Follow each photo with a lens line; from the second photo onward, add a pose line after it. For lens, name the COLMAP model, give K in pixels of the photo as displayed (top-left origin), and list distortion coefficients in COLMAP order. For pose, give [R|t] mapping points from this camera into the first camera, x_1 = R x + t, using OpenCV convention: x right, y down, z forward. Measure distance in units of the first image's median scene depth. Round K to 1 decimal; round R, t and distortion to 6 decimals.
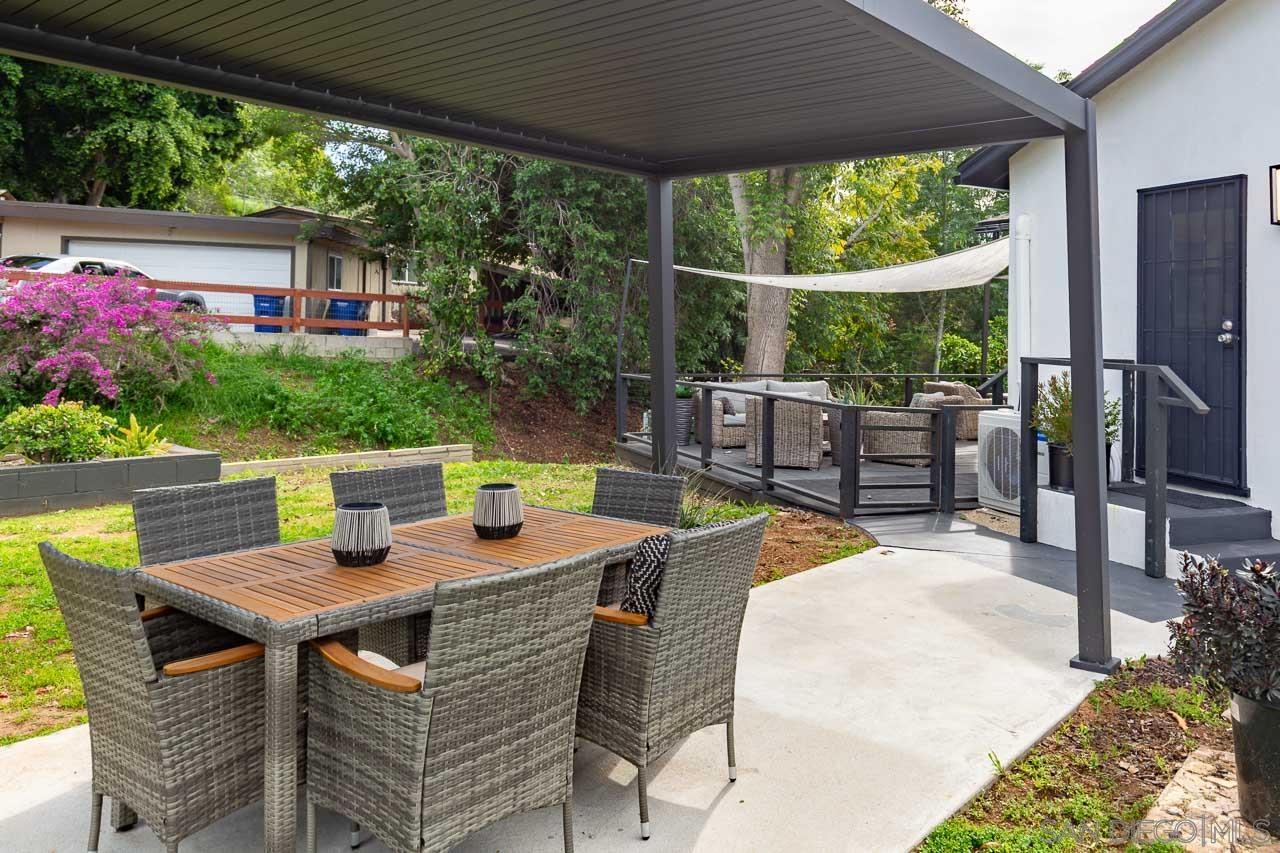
lens RADIAL K [[1055.8, 0, 643.0], [0, 1055.8, 421.3], [0, 0, 1]] dist [0.016928, 0.017754]
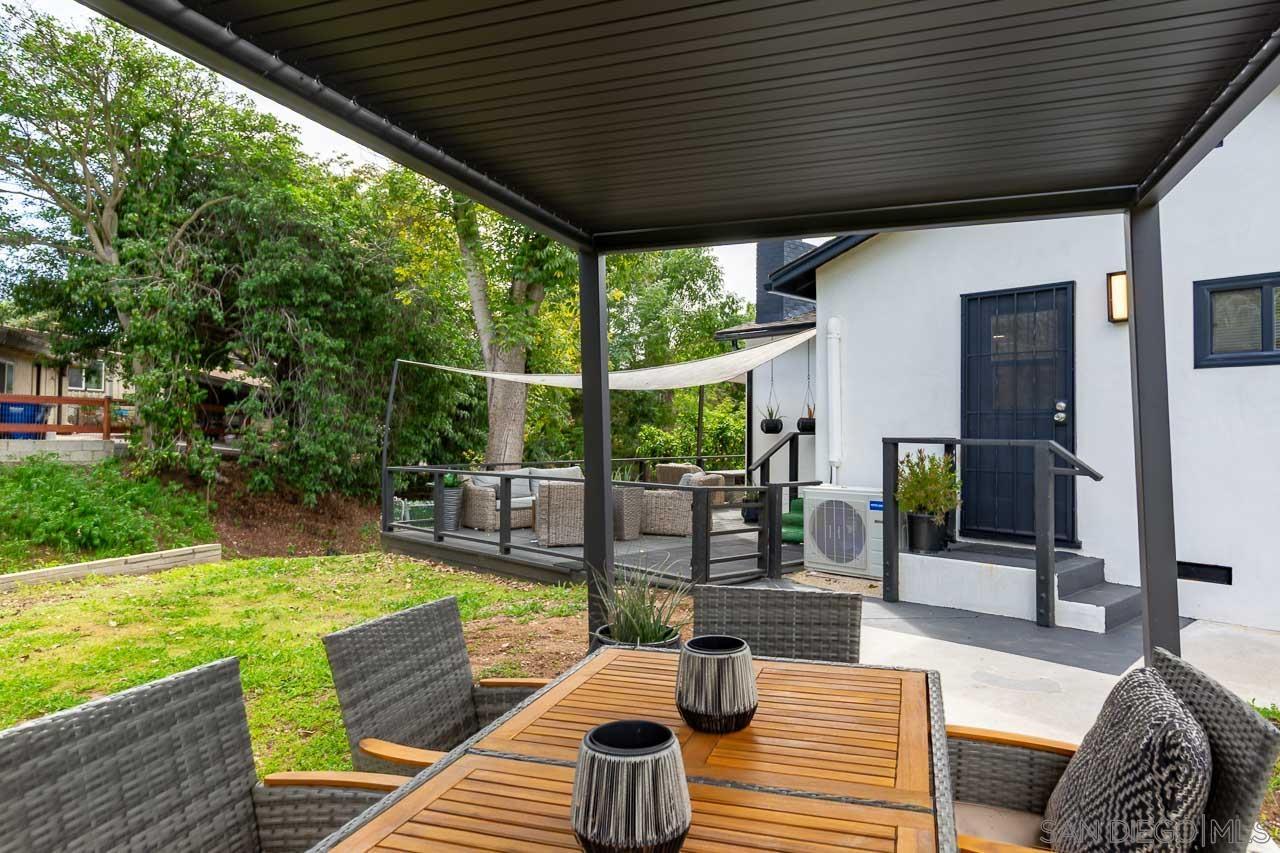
lens RADIAL K [[779.7, 0, 636.9], [0, 779.7, 454.6], [0, 0, 1]] dist [0.009670, 0.001887]
pose [[0.911383, -0.030114, 0.410455, -0.080290], [0.052487, 0.997680, -0.043346, -0.007349], [-0.408198, 0.061048, 0.910850, 0.127218]]
